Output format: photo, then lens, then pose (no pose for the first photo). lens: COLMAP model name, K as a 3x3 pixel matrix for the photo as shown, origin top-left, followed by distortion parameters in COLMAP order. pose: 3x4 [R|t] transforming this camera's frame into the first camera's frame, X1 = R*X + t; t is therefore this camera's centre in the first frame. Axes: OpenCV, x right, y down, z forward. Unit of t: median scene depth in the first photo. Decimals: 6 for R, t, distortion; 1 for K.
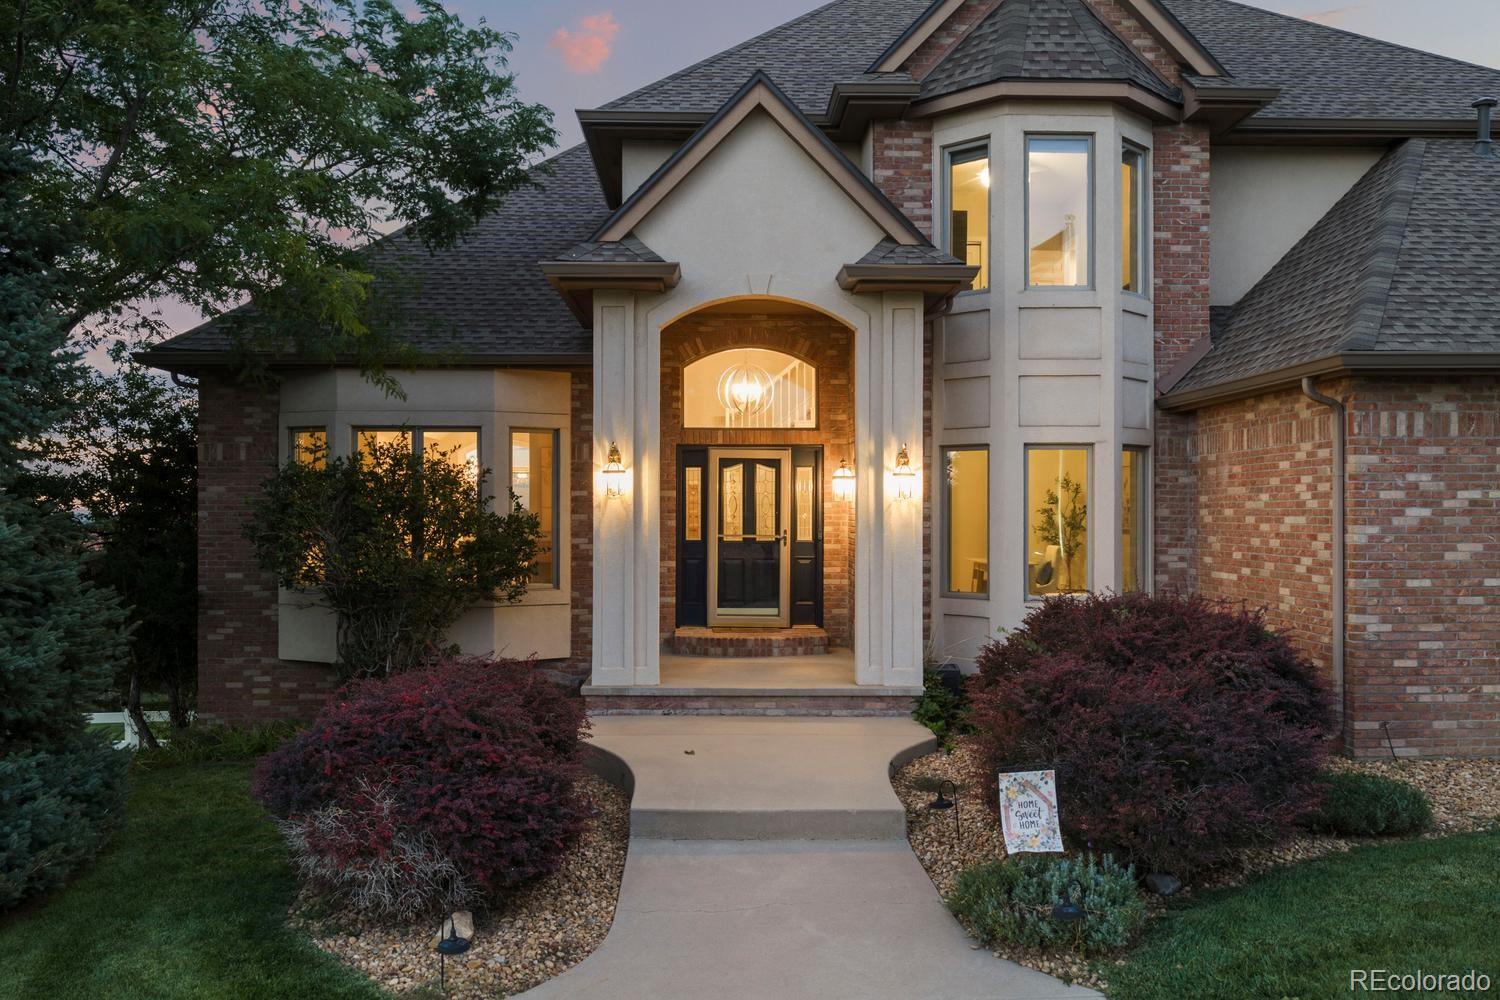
lens RADIAL K [[1218.2, 0, 748.2], [0, 1218.2, 479.9], [0, 0, 1]] dist [0.006011, -0.004384]
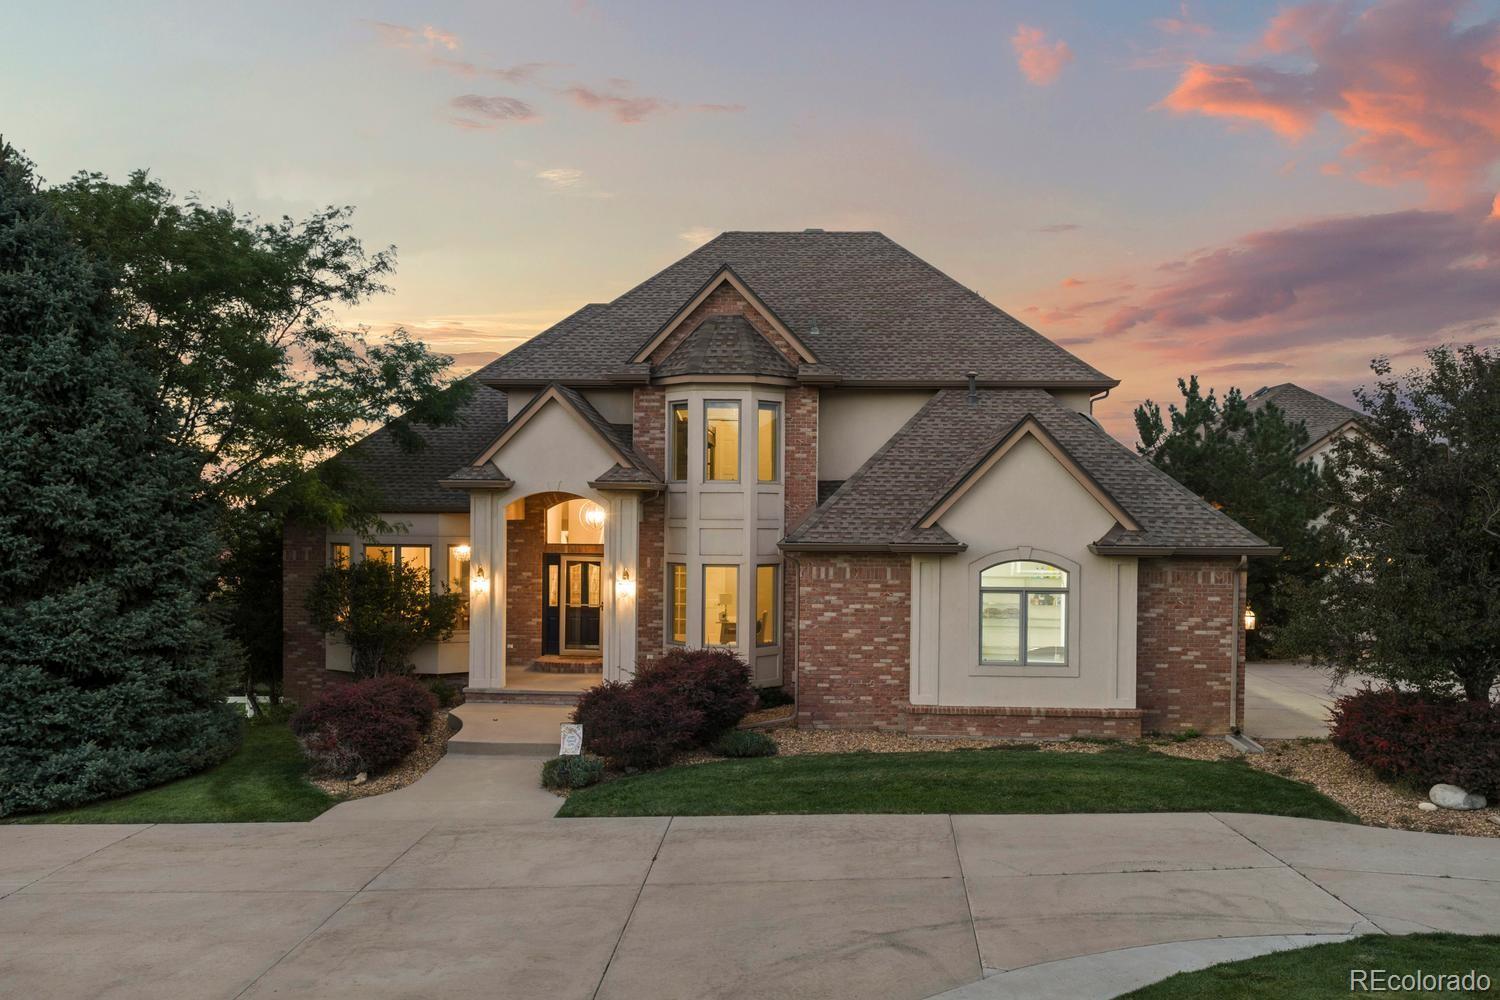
lens RADIAL K [[1191.7, 0, 750.0], [0, 1191.7, 500.0], [0, 0, 1]] dist [-0.001401, -0.001531]
pose [[0.997074, 0.007923, -0.076027, 0.445956], [-0.006865, 0.999876, 0.014165, -0.158311], [0.076130, -0.013602, 0.997005, -0.848401]]
